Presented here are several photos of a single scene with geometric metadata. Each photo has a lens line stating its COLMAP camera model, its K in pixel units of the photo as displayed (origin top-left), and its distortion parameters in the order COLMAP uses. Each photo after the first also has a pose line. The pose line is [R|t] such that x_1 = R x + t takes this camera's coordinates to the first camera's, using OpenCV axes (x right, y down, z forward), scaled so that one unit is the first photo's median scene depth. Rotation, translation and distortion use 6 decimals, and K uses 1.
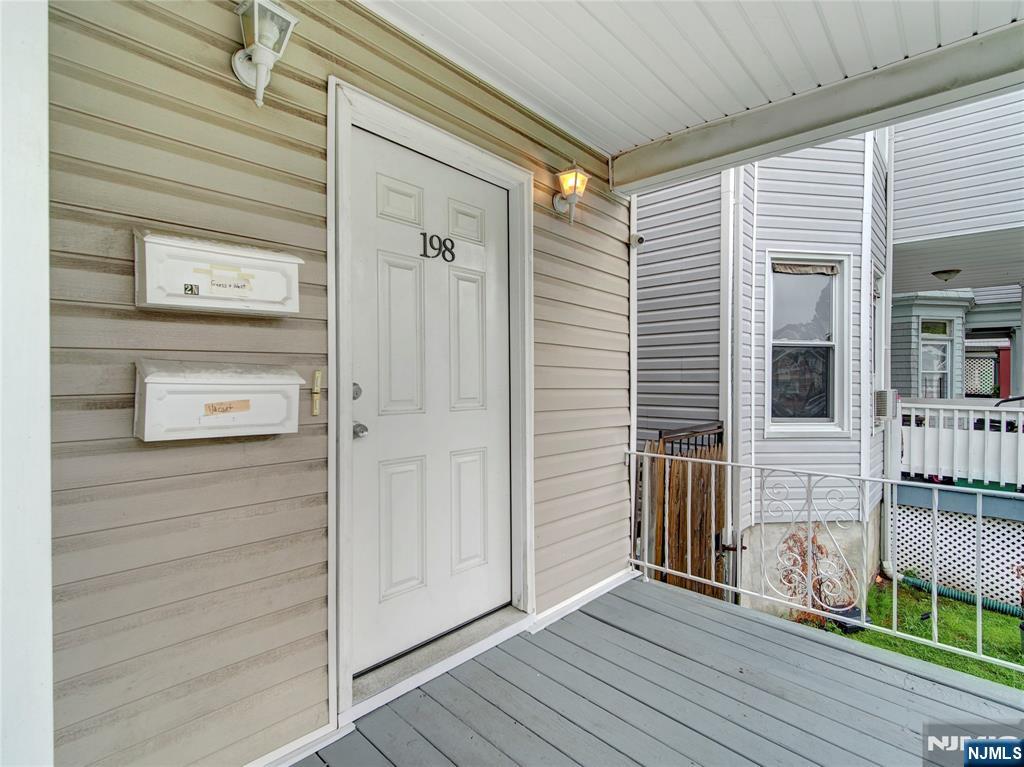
lens RADIAL K [[493.8, 0, 505.7], [0, 493.8, 385.6], [0, 0, 1]] dist [-0.019345, 0.000052]
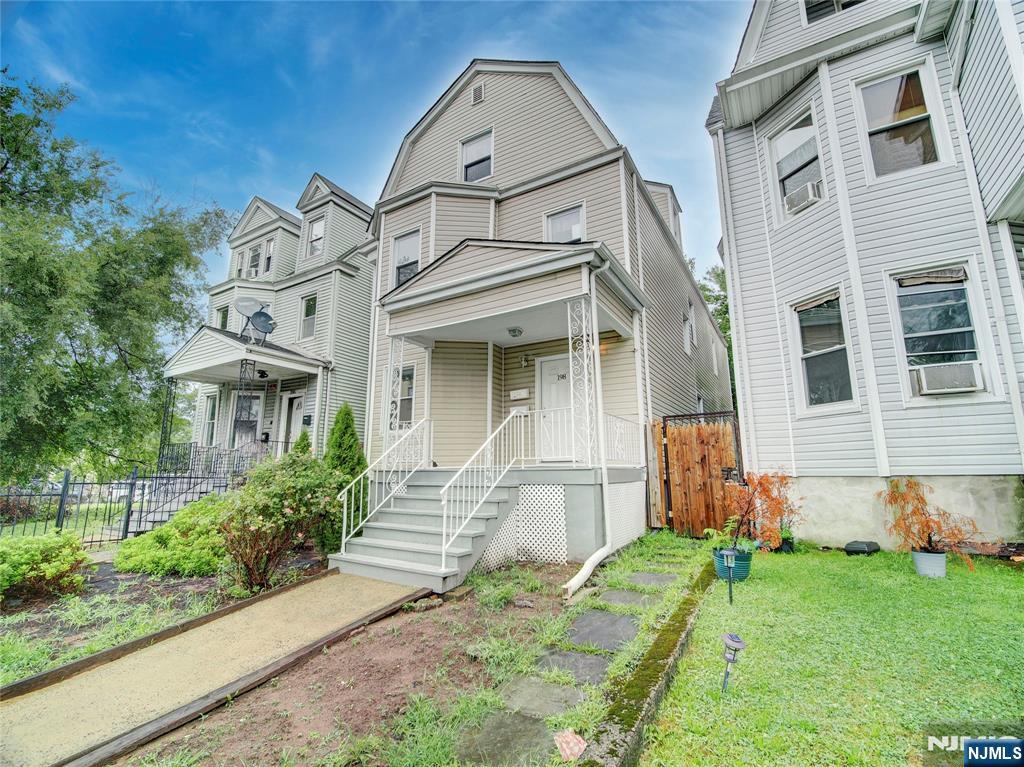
lens RADIAL K [[464.7, 0, 512.1], [0, 464.7, 380.2], [0, 0, 1]] dist [-0.014966, -0.000021]
pose [[0.220020, -0.197744, -0.955243, 3.844247], [-0.004265, 0.979034, -0.203651, 0.622827], [0.975486, 0.048882, 0.214564, -0.374429]]
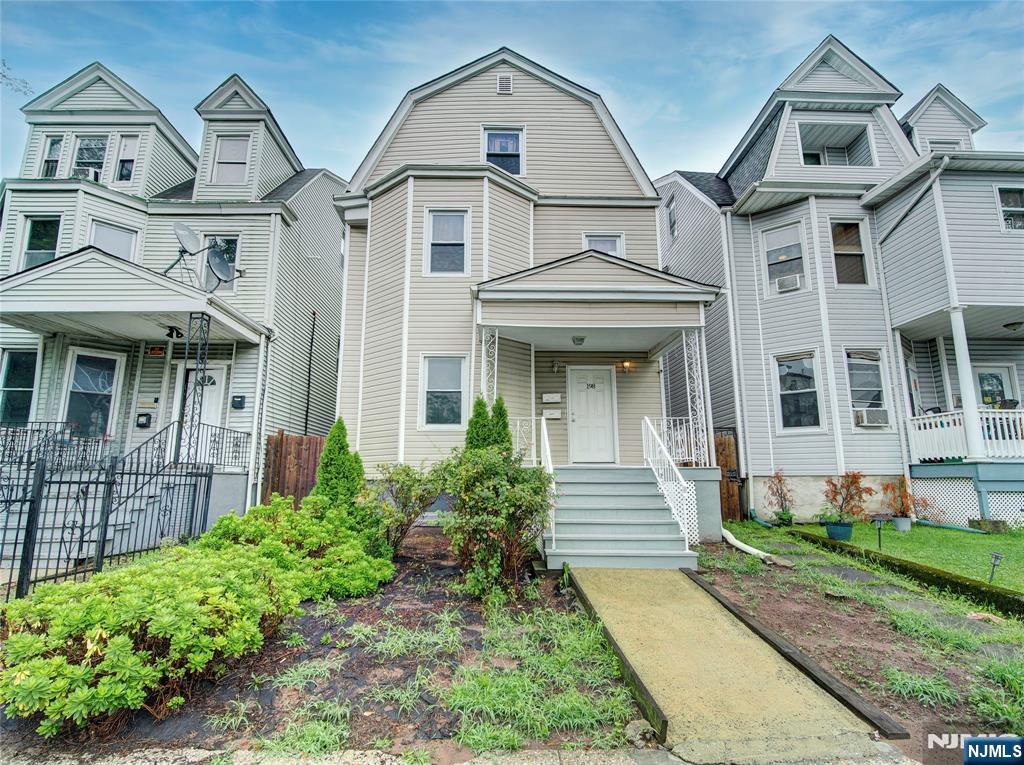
lens RADIAL K [[493.8, 0, 507.3], [0, 493.8, 389.3], [0, 0, 1]] dist [-0.019345, 0.000052]
pose [[0.707557, -0.129495, -0.694690, 2.727115], [-0.004130, 0.982292, -0.187313, 0.691207], [0.706644, 0.135404, 0.694492, -3.070515]]
